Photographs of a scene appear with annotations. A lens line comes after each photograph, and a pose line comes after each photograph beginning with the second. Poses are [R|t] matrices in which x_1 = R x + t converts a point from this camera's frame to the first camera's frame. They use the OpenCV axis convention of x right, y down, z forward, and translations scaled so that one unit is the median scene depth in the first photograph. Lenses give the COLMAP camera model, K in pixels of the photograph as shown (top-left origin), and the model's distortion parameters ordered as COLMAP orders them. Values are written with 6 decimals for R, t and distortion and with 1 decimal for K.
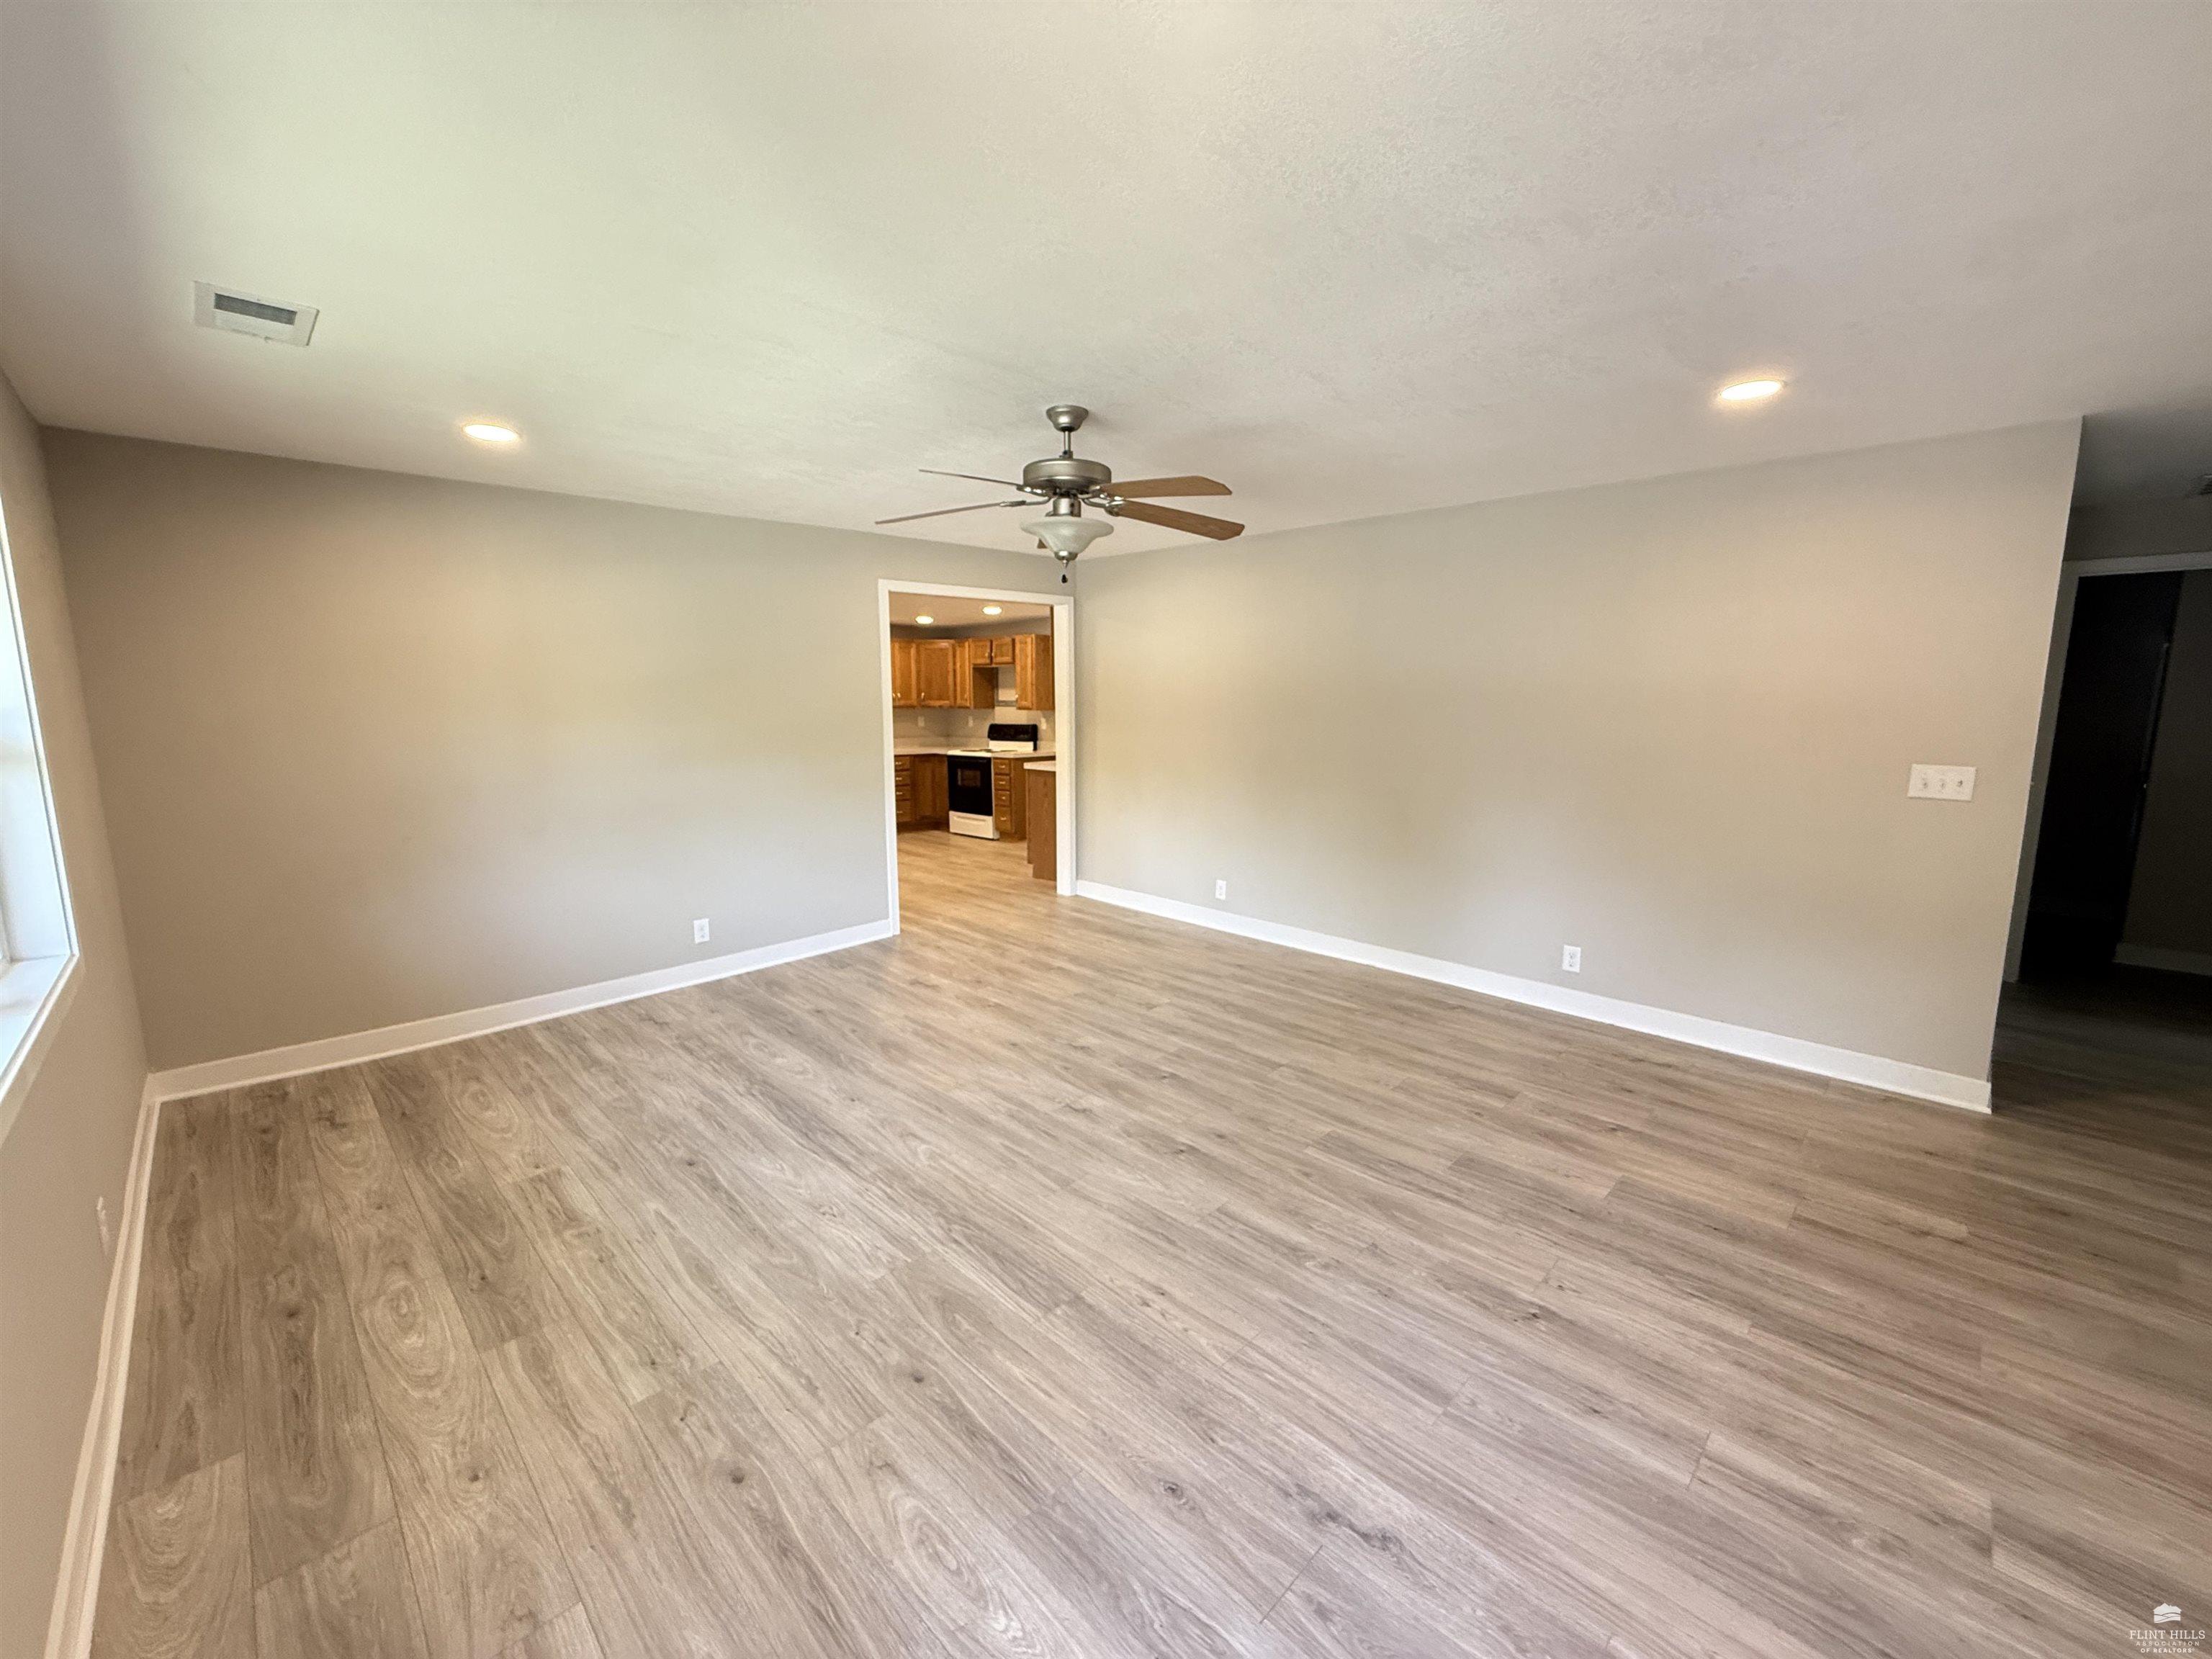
lens RADIAL K [[884.6, 0, 1096.7], [0, 884.6, 852.6], [0, 0, 1]] dist [0.000285, 0.000138]
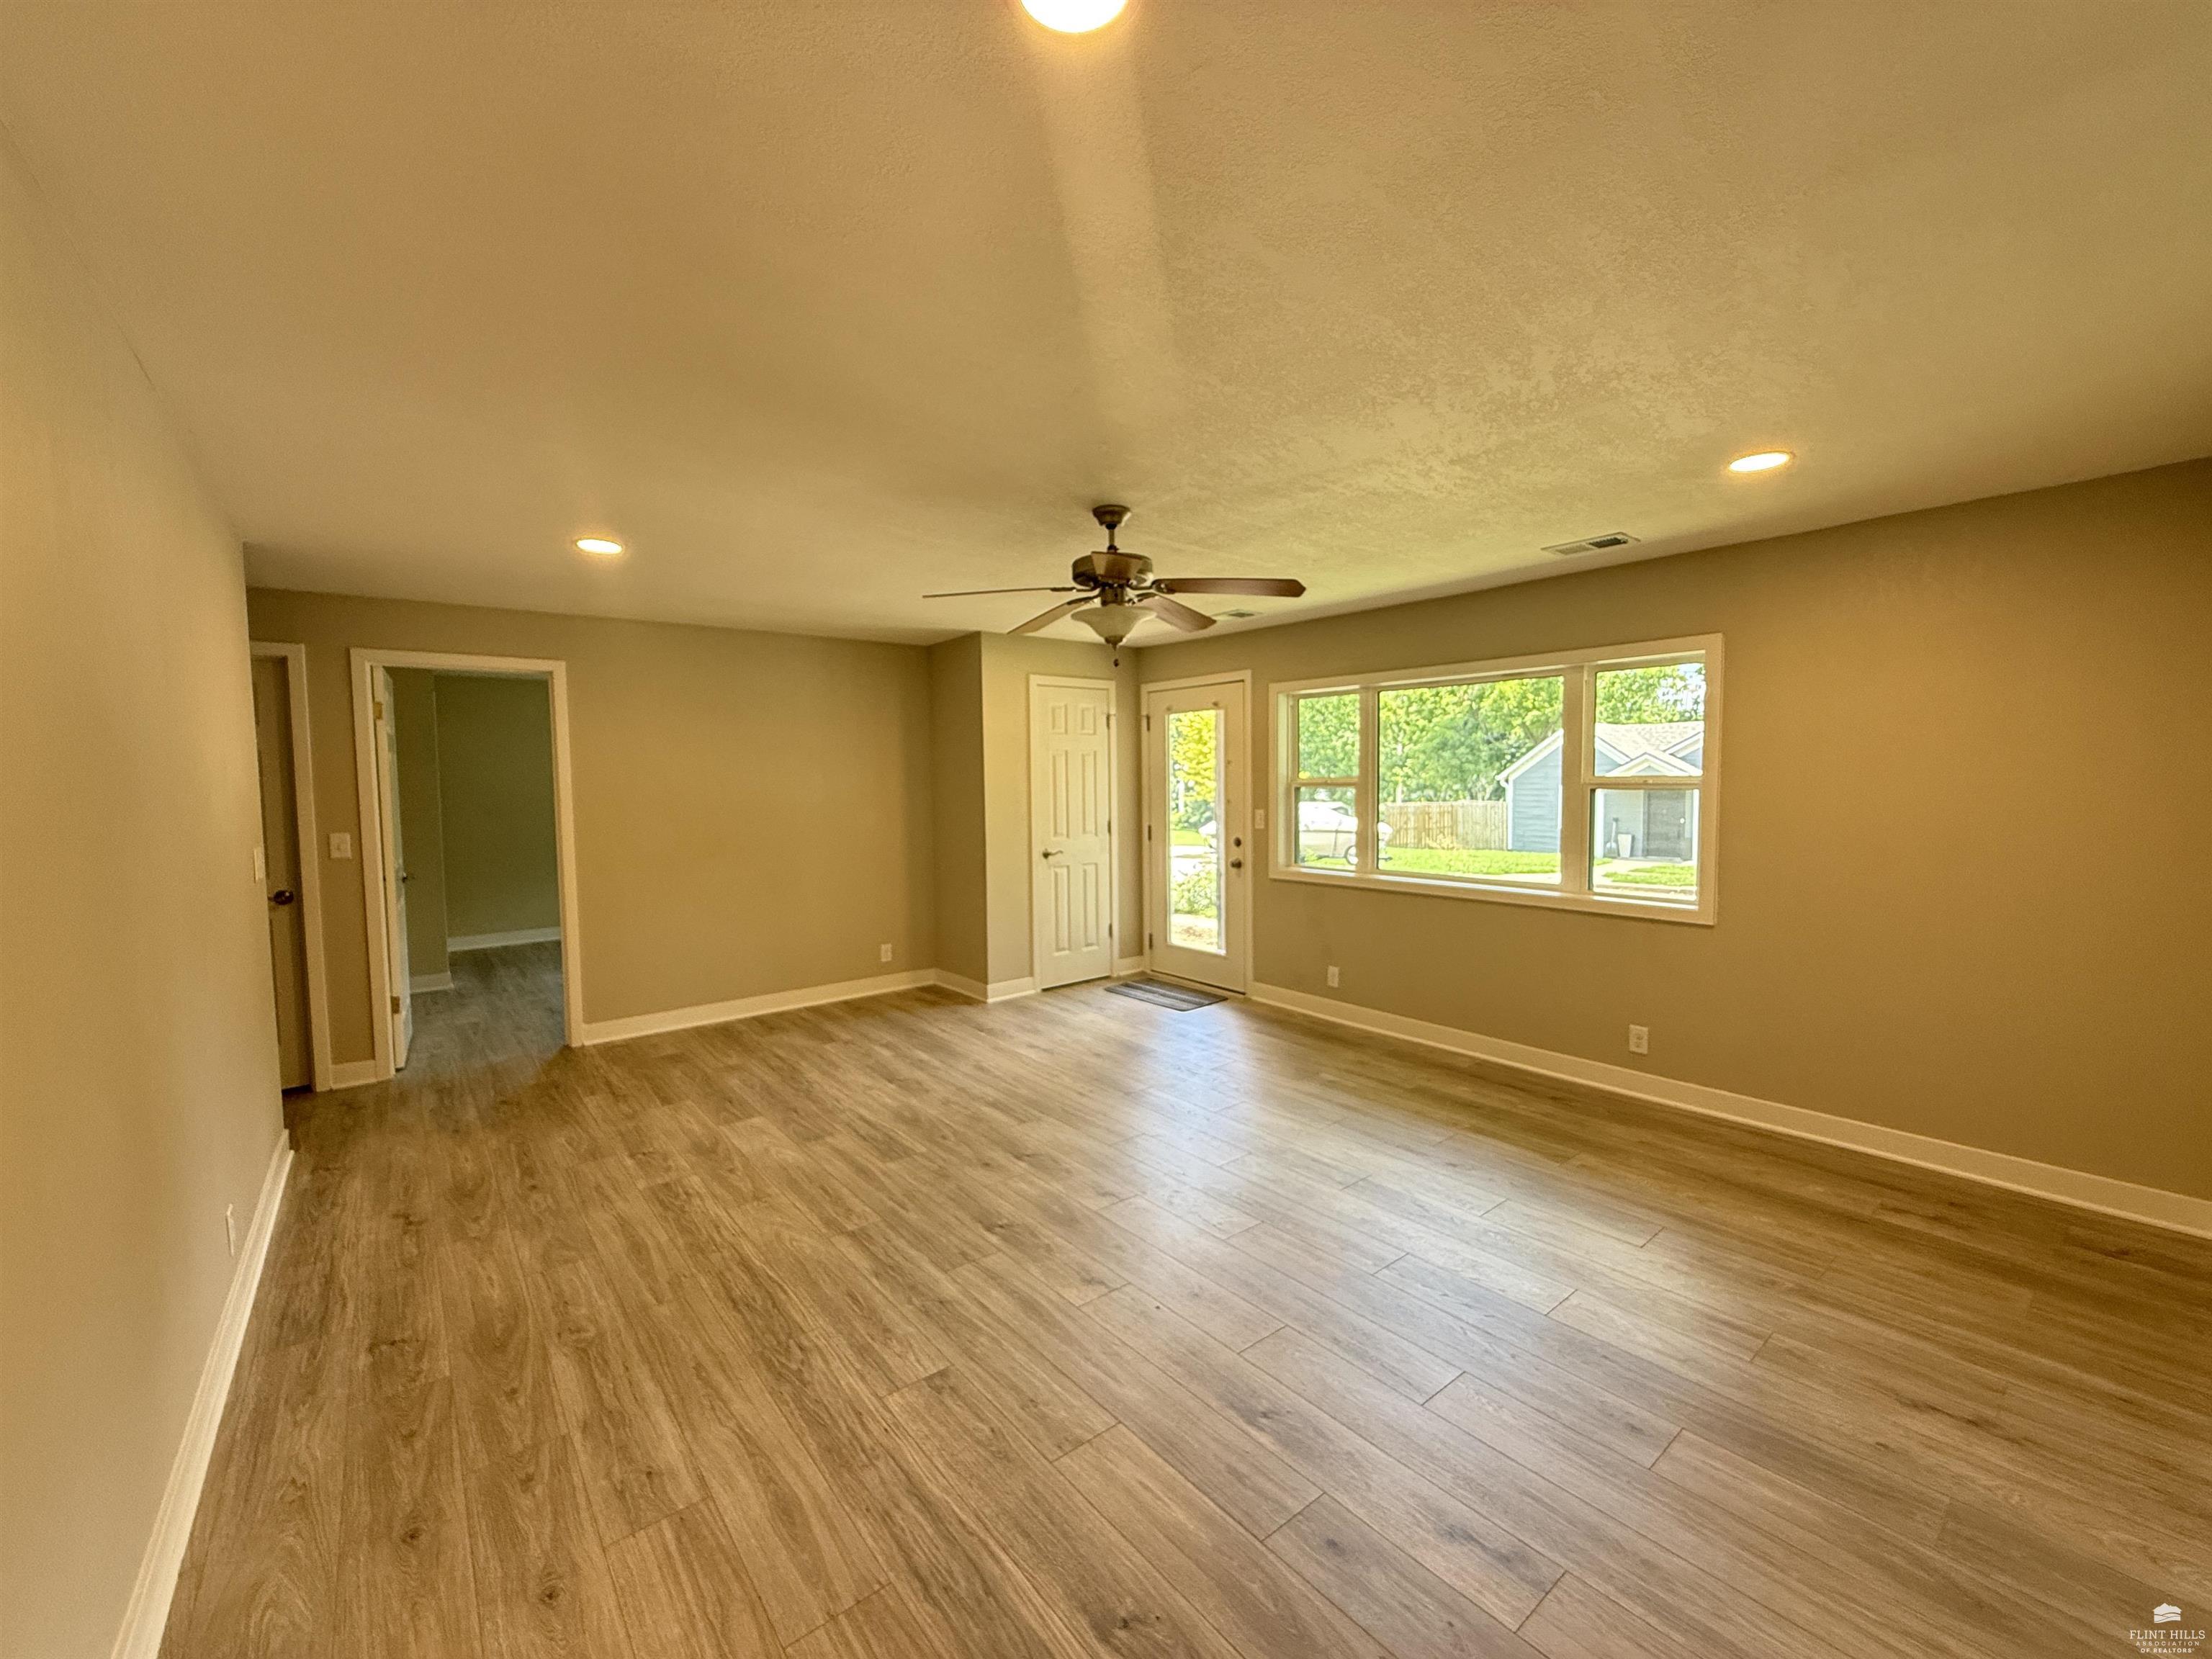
lens RADIAL K [[884.6, 0, 1091.4], [0, 884.6, 824.8], [0, 0, 1]] dist [0.000285, 0.000138]
pose [[-0.993542, 0.006722, 0.113266, -0.118989], [0.032612, 0.973041, 0.228316, -0.344997], [-0.108678, 0.230535, -0.966976, 1.974655]]
